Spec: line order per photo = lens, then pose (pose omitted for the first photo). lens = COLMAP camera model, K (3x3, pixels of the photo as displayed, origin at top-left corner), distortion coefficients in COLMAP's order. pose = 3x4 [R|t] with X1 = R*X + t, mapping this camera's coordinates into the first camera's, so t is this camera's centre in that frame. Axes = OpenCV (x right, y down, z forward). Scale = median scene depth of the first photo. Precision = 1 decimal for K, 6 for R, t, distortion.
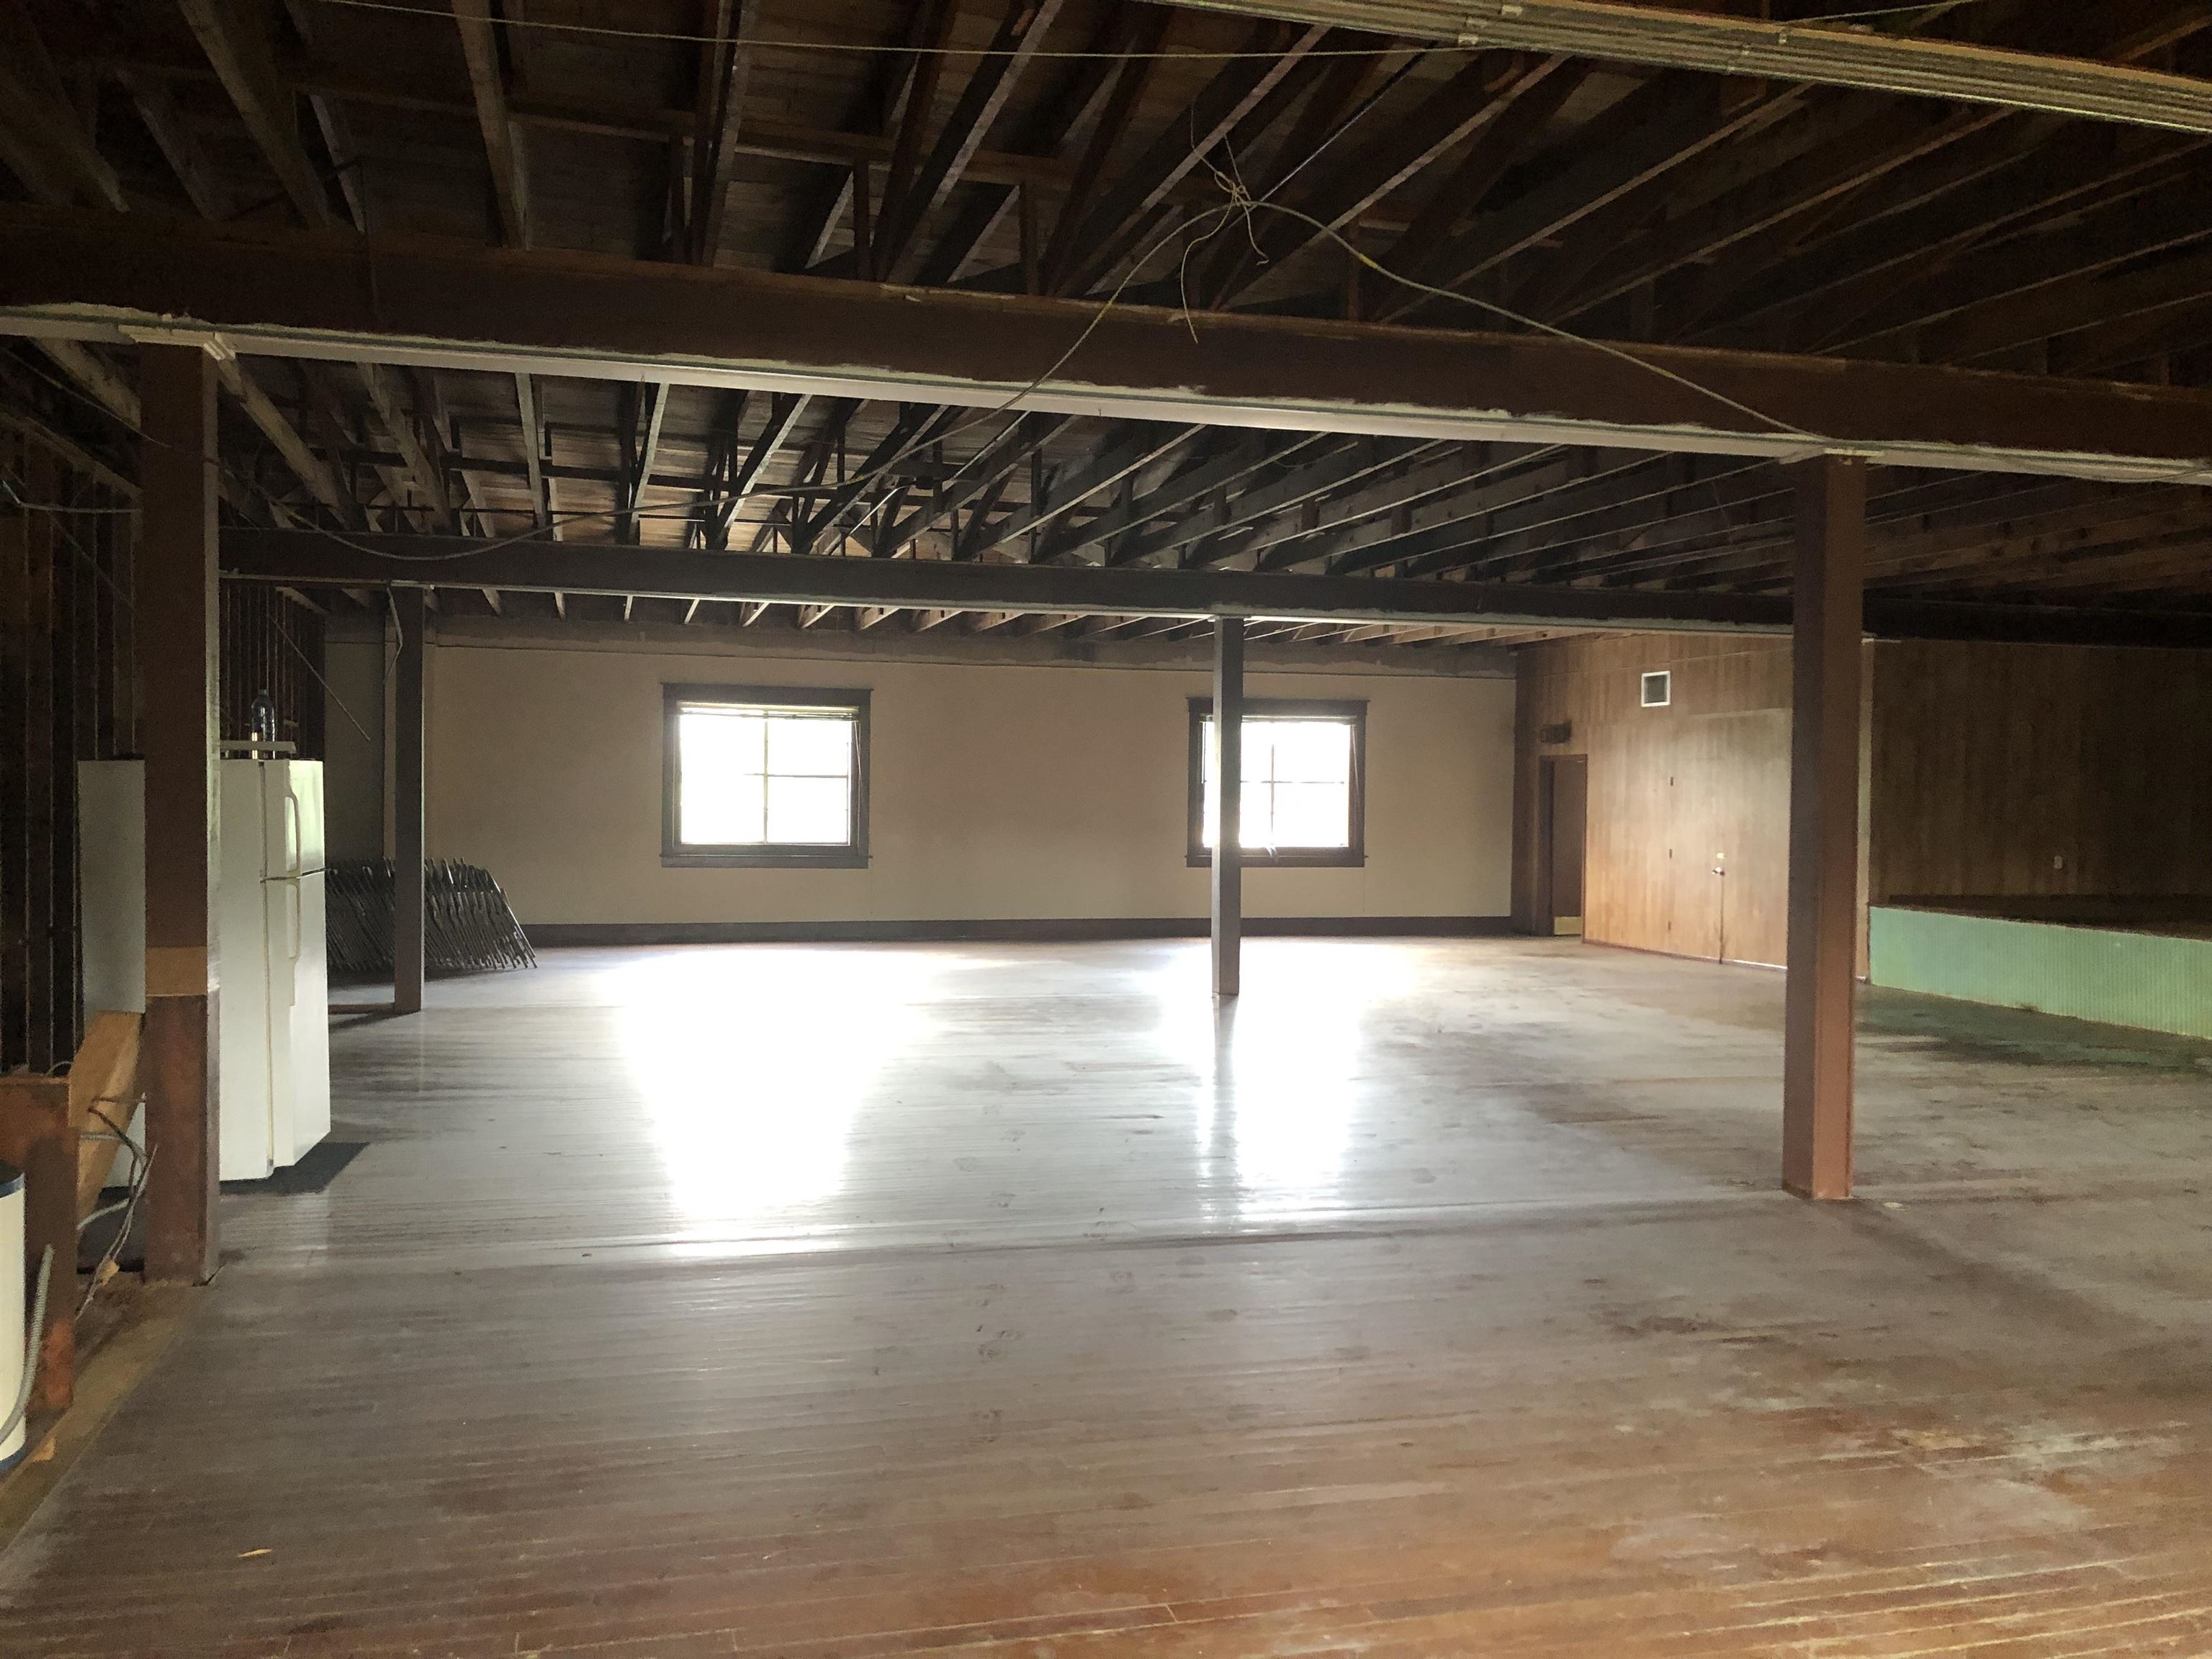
lens RADIAL K [[1820.5, 0, 1101.4], [0, 1820.5, 825.1], [0, 0, 1]] dist [0.039186, -0.046373]
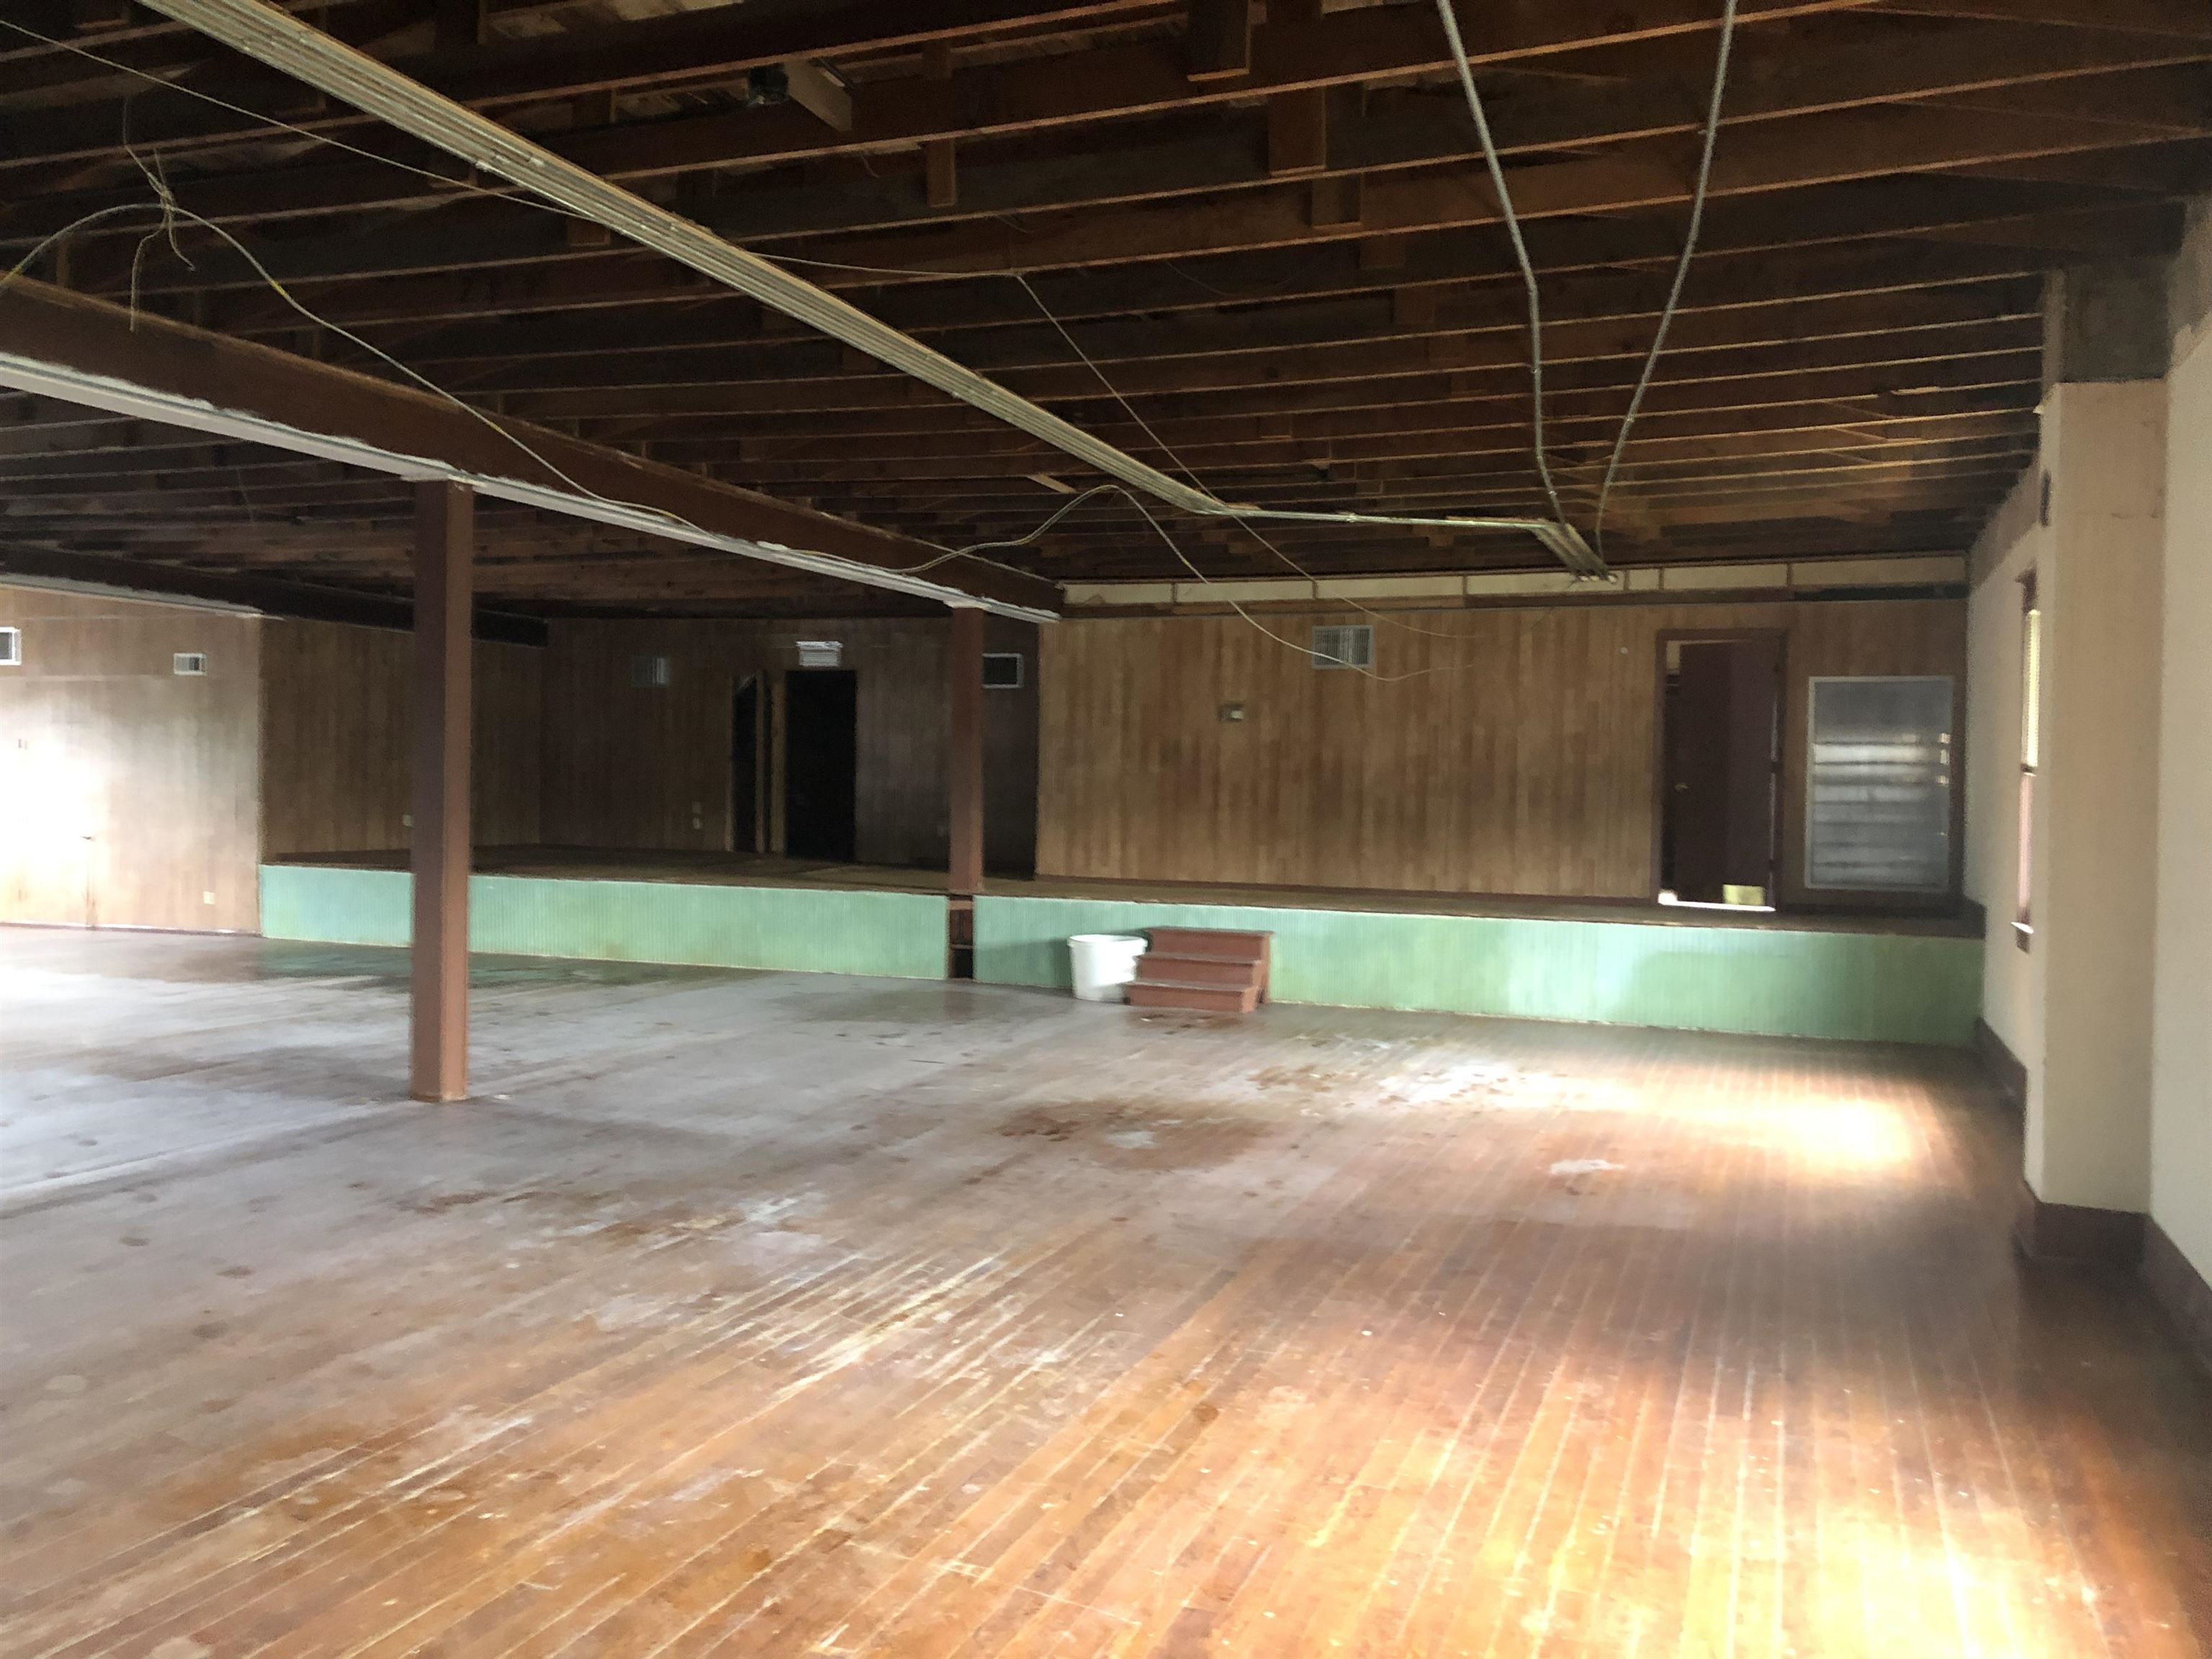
lens RADIAL K [[1820.5, 0, 1109.8], [0, 1820.5, 831.3], [0, 0, 1]] dist [0.039186, -0.046373]
pose [[0.575466, -0.023579, 0.817486, -0.444349], [0.004023, 0.999654, 0.026001, -0.003065], [-0.817816, -0.011674, 0.575361, -0.058827]]
